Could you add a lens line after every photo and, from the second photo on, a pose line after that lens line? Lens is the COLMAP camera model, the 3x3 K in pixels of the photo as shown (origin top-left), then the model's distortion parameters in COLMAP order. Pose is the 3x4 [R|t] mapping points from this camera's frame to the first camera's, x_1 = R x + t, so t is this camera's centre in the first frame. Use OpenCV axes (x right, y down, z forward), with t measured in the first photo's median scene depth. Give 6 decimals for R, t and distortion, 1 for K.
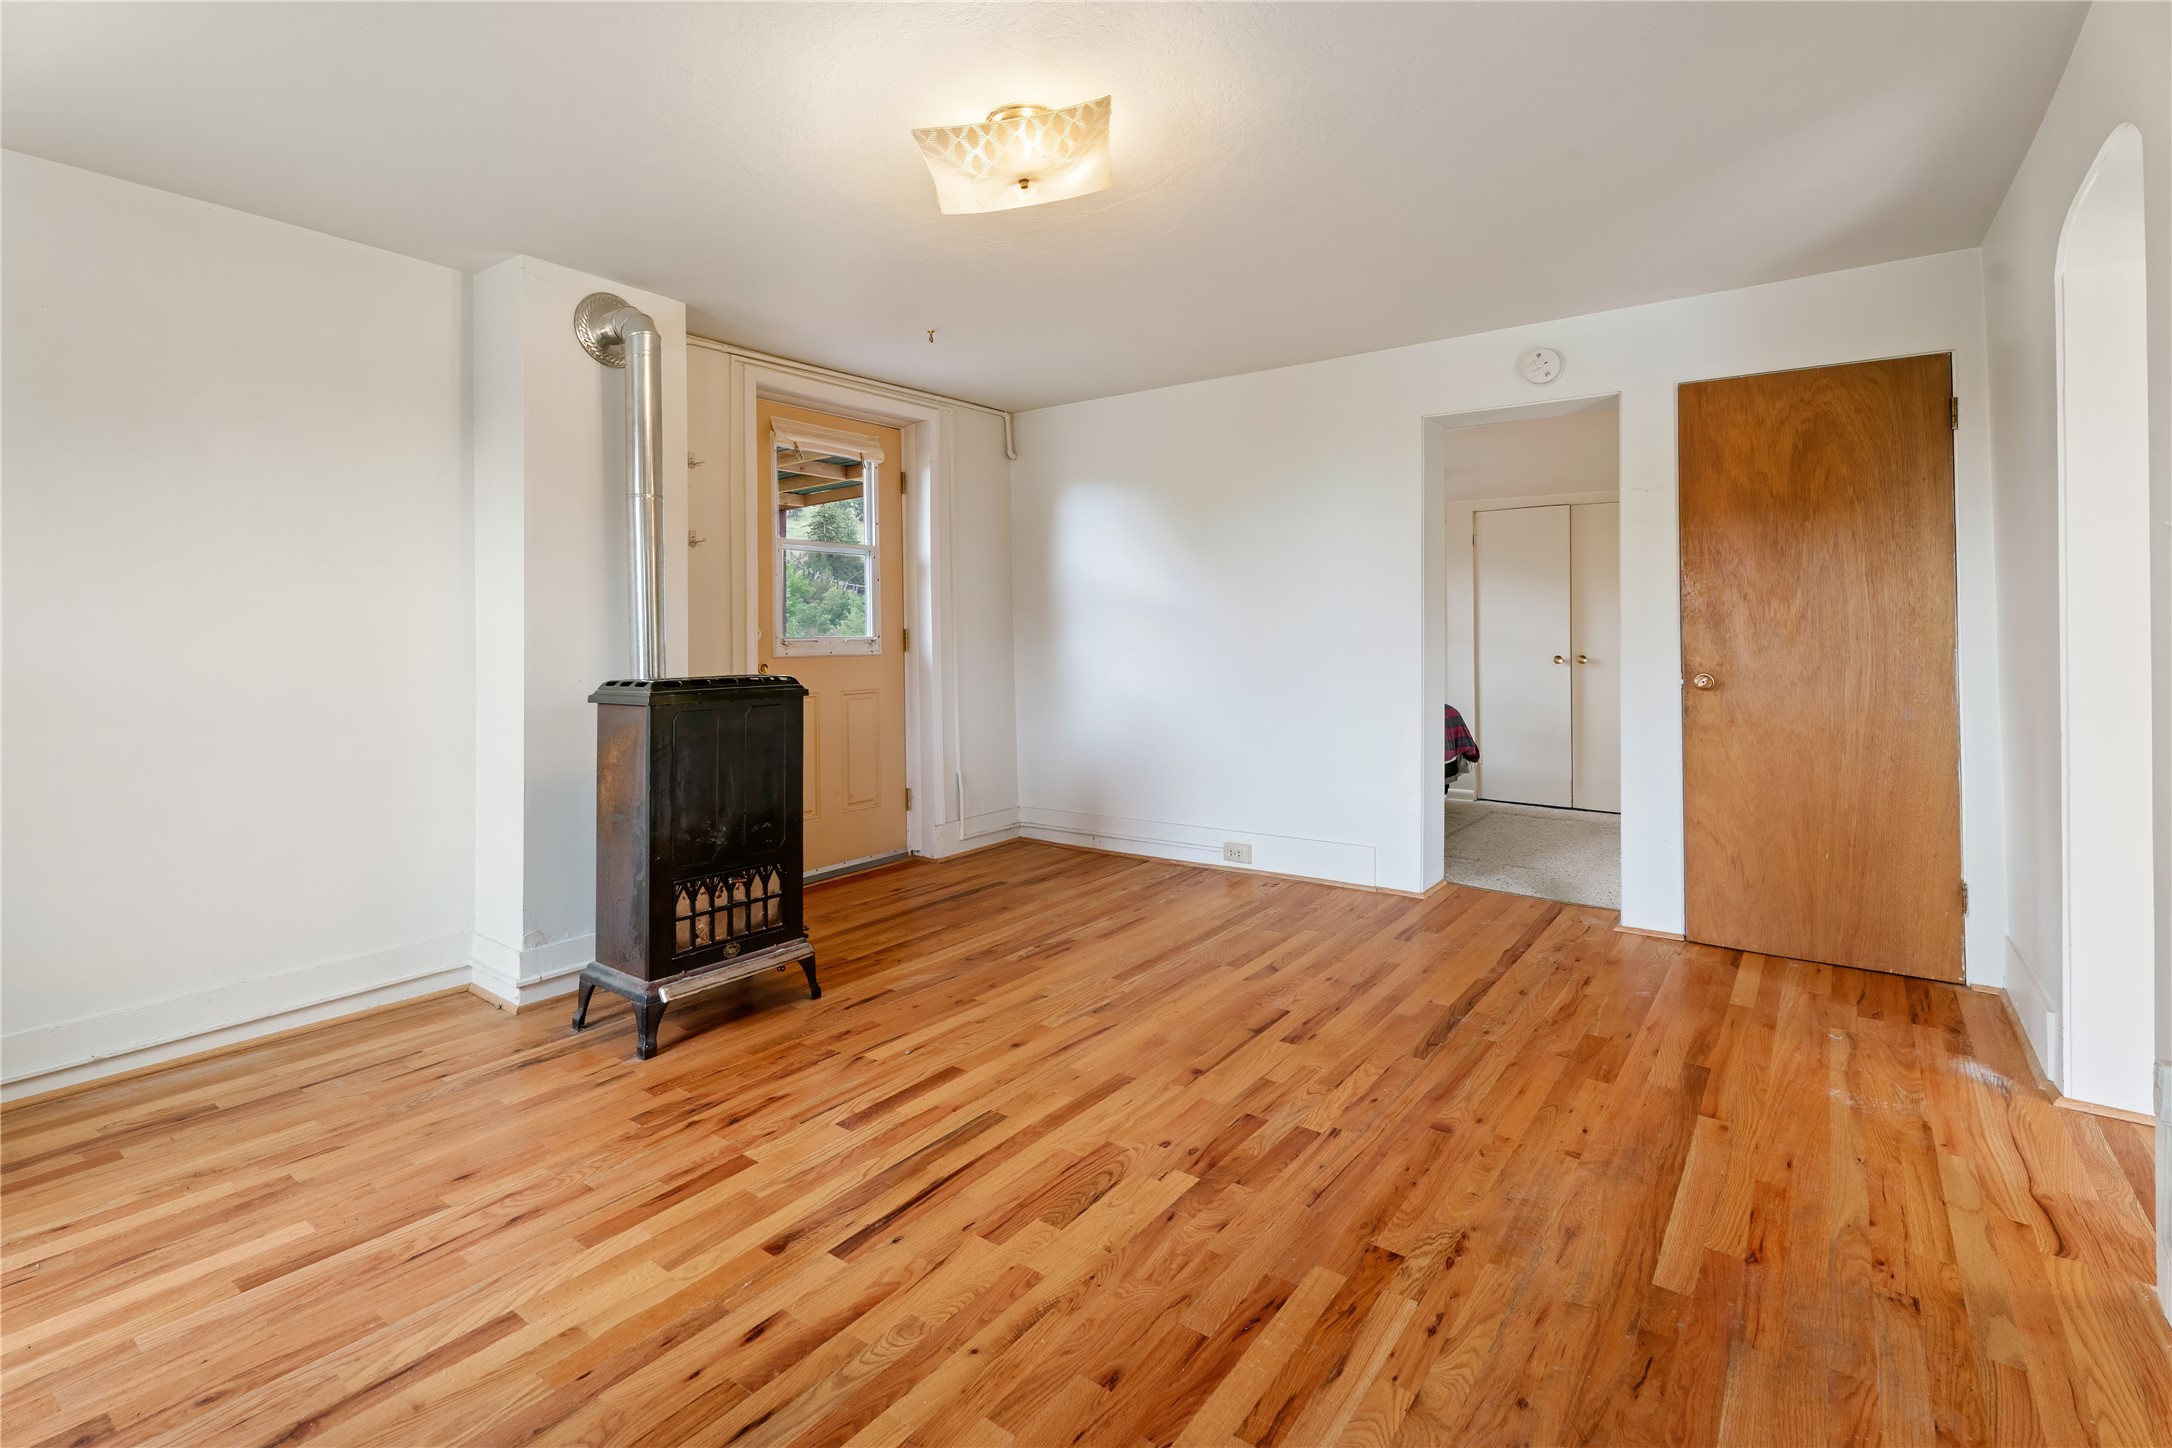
lens RADIAL K [[1011.0, 0, 1074.9], [0, 1011.0, 626.4], [0, 0, 1]] dist [0.001015, 0.000282]
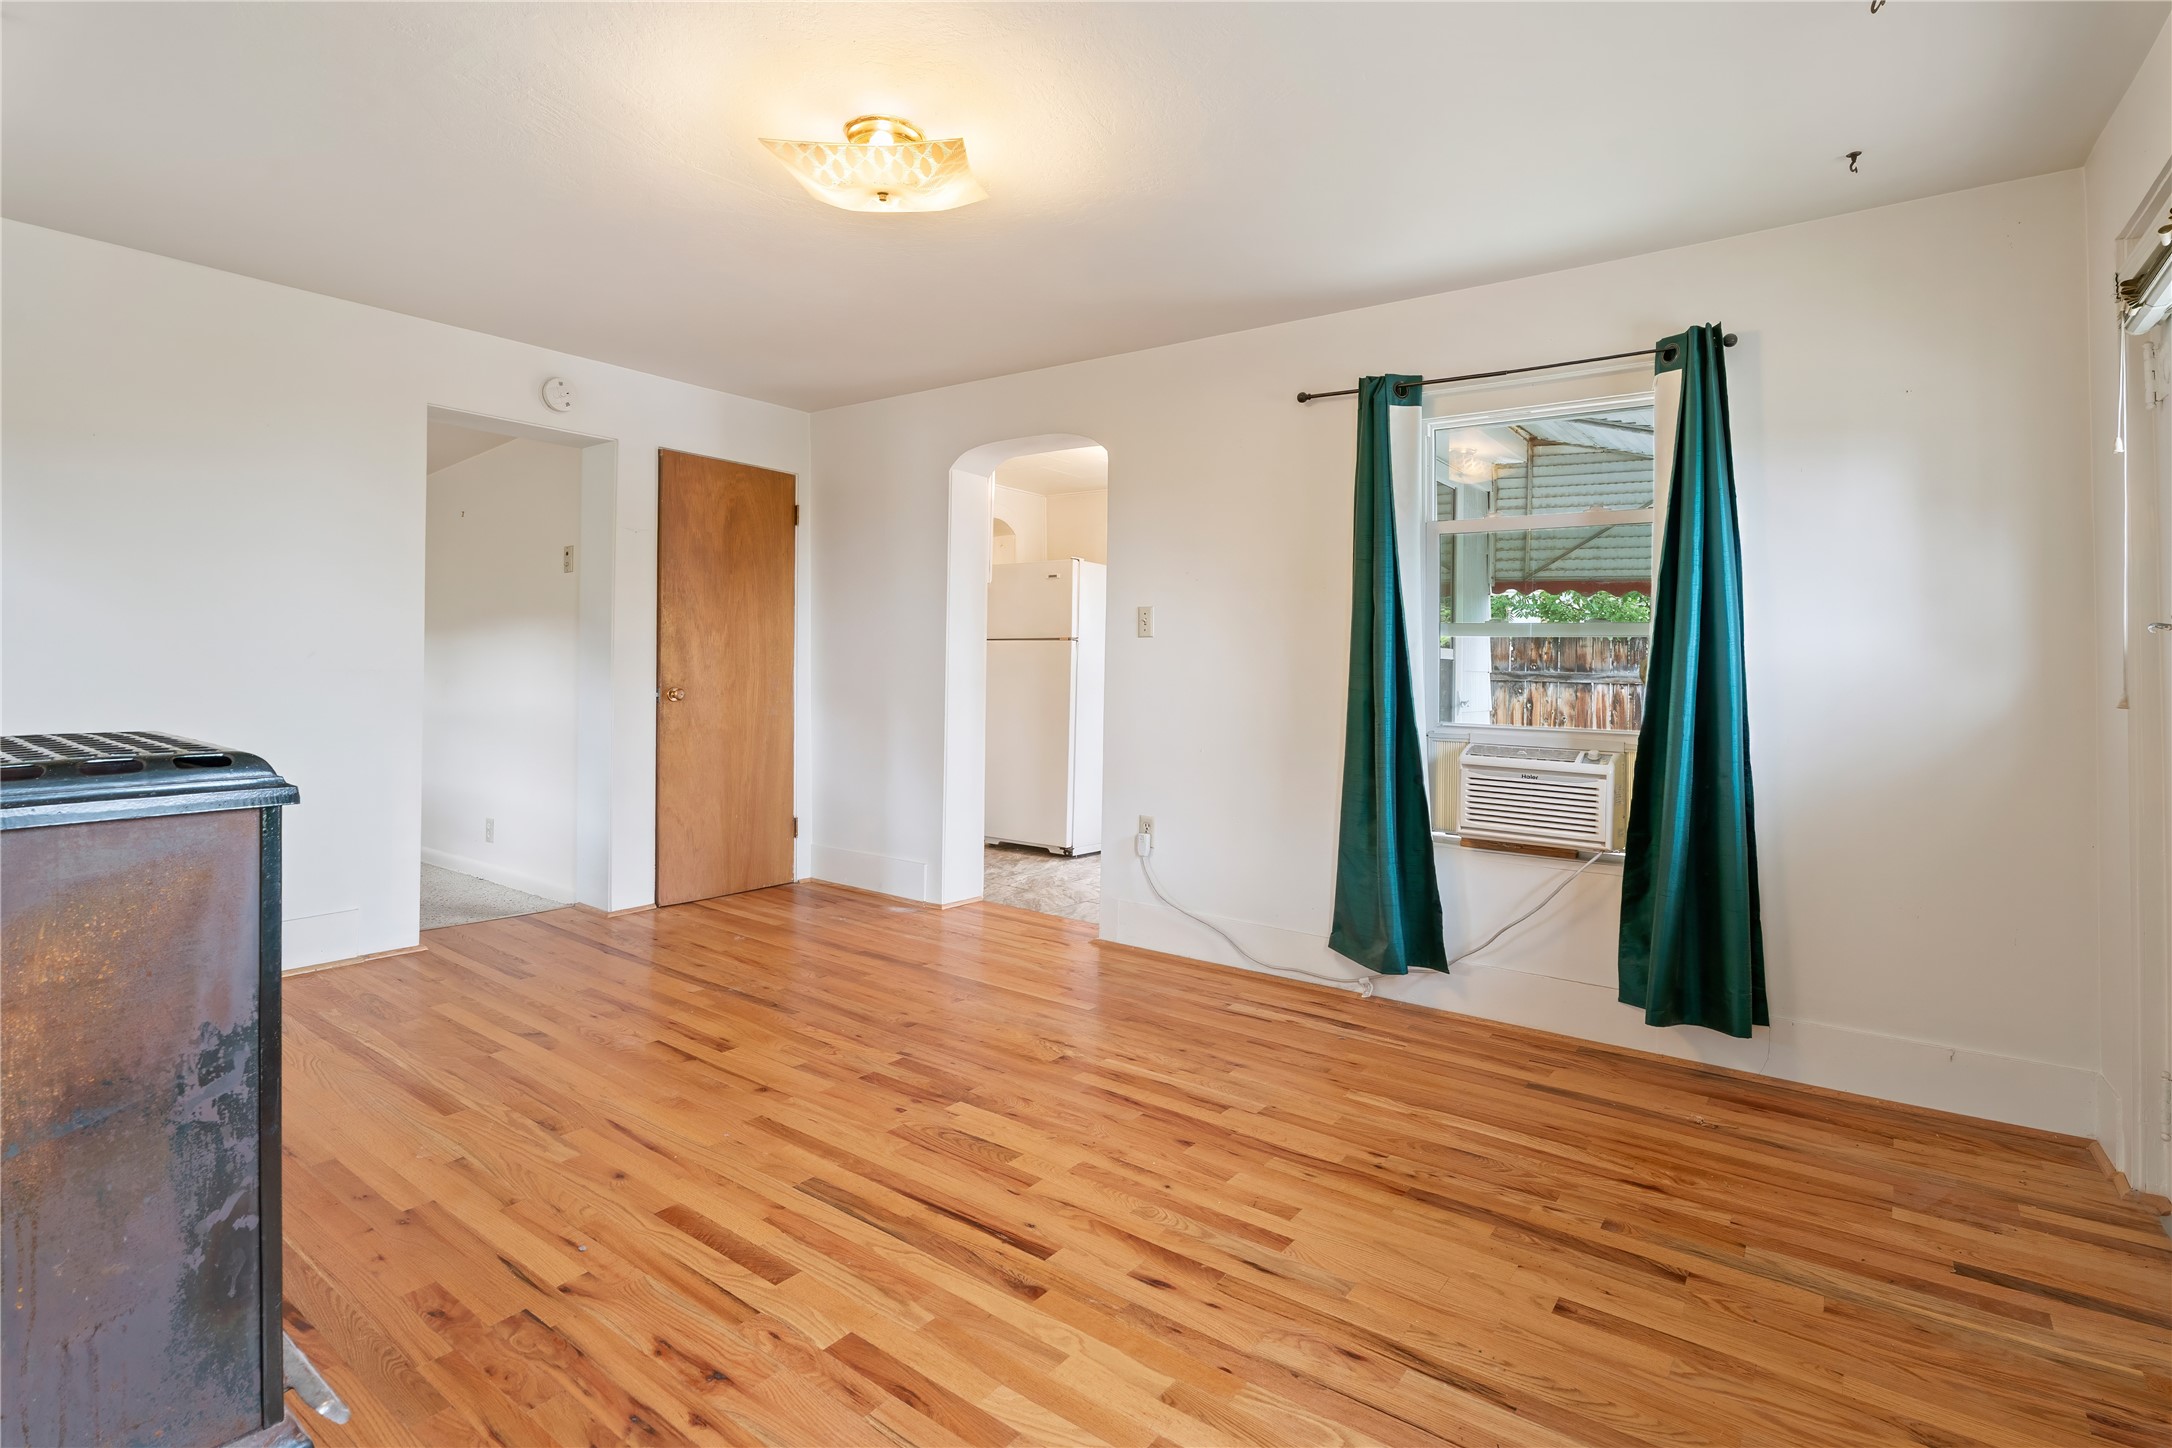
lens RADIAL K [[1066.4, 0, 1081.6], [0, 1066.4, 668.6], [0, 0, 1]] dist [-0.013959, 0.000238]
pose [[-0.001502, -0.003874, 0.999991, -0.969540], [-0.025890, 0.999657, 0.003834, 0.007776], [-0.999664, -0.025884, -0.001602, 0.716838]]
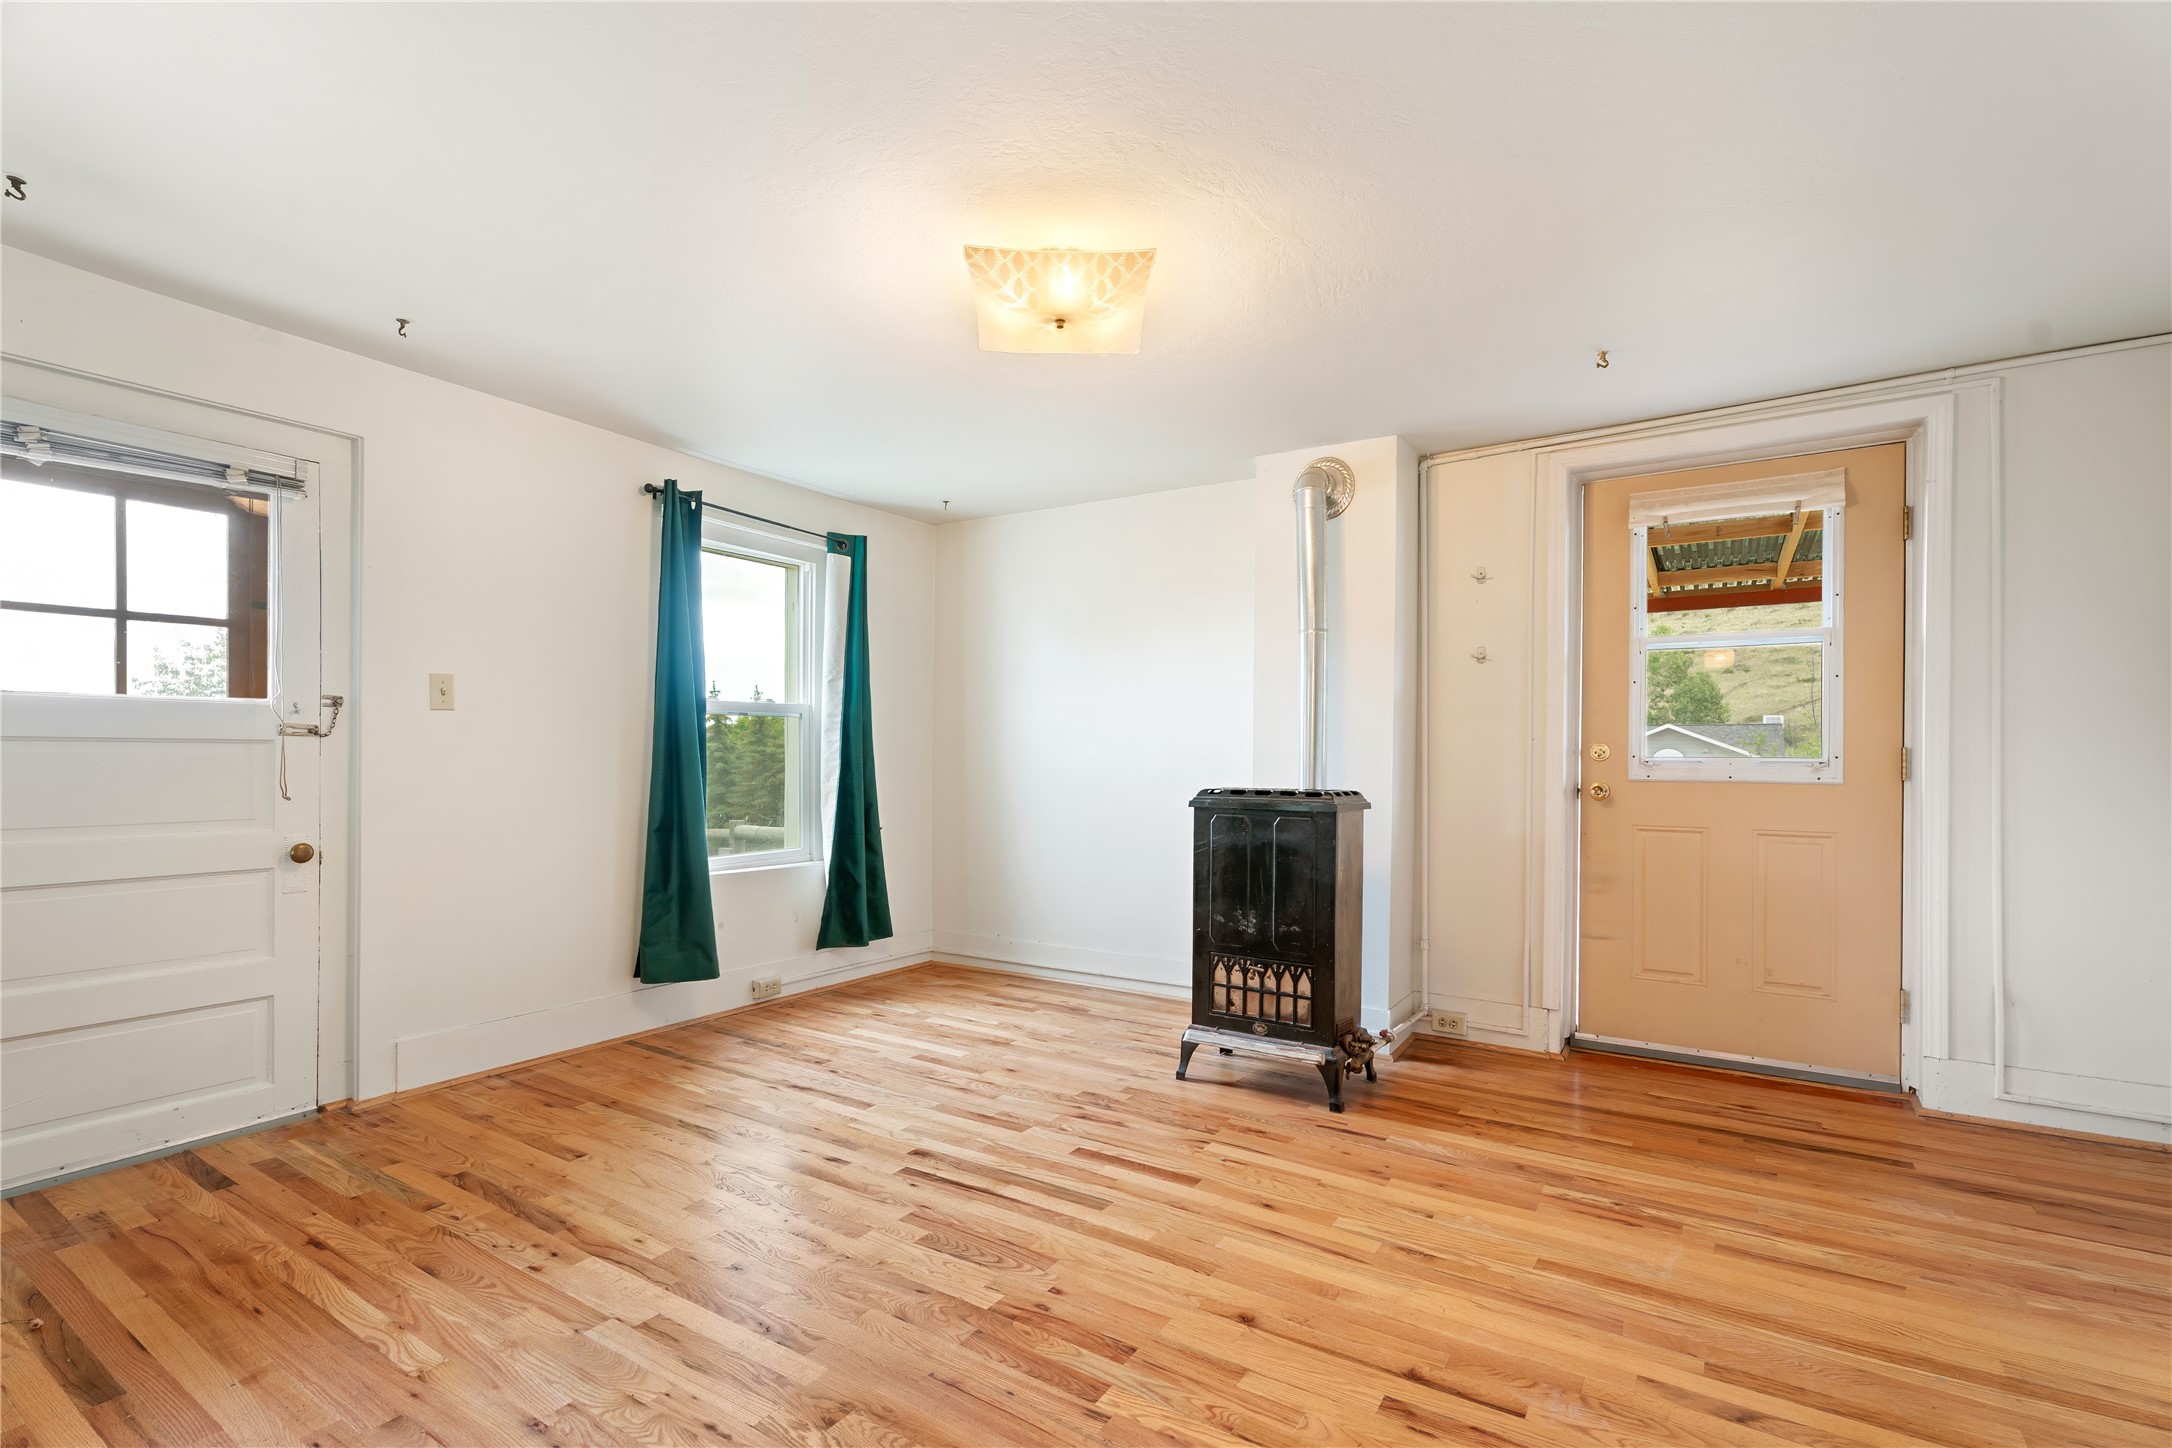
lens RADIAL K [[991.6, 0, 1078.3], [0, 991.6, 750.2], [0, 0, 1]] dist [0.003651, 0.000655]
pose [[0.063115, 0.003141, -0.998001, 0.902057], [0.004845, 0.999982, 0.003454, -0.000378], [0.997994, -0.005054, 0.063099, 0.851686]]
